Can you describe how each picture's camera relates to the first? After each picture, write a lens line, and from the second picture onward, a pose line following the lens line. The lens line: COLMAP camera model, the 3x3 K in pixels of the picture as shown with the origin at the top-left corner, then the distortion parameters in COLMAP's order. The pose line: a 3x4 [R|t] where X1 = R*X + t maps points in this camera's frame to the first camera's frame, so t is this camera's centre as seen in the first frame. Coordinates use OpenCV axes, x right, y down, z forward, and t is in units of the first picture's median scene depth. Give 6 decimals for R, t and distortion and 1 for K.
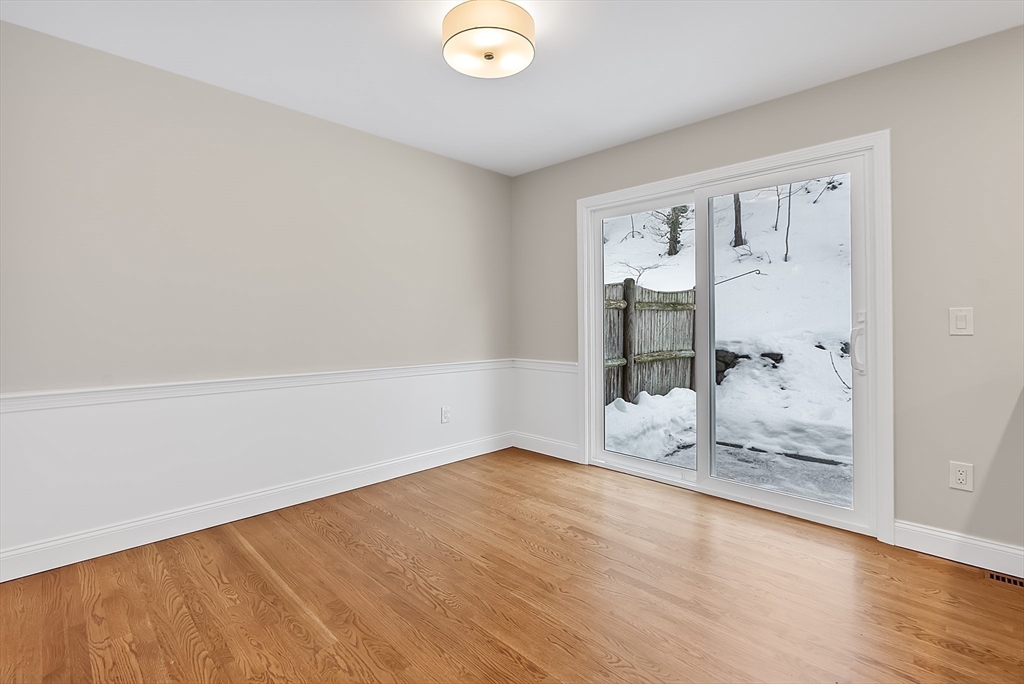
lens RADIAL K [[462.3, 0, 488.6], [0, 462.3, 317.4], [0, 0, 1]] dist [-0.015684, 0.004085]
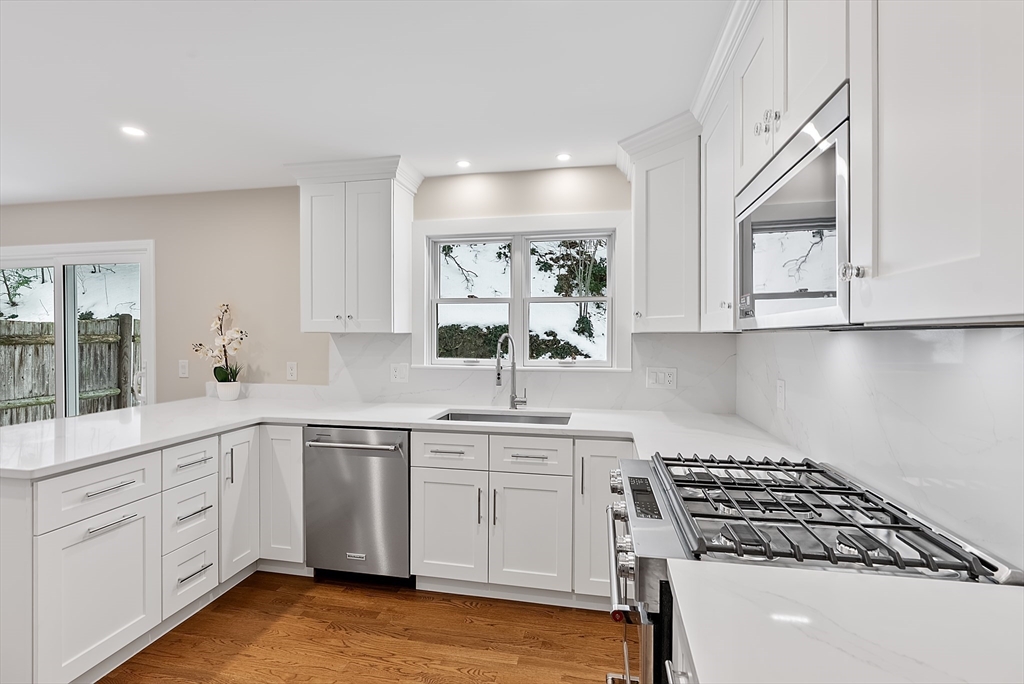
lens RADIAL K [[462.3, 0, 497.7], [0, 462.3, 336.6], [0, 0, 1]] dist [-0.015684, 0.004085]
pose [[0.824091, 0.007460, 0.566408, 0.432089], [-0.013918, 0.999878, 0.007079, -0.053918], [-0.566286, -0.013717, 0.824095, -0.397993]]
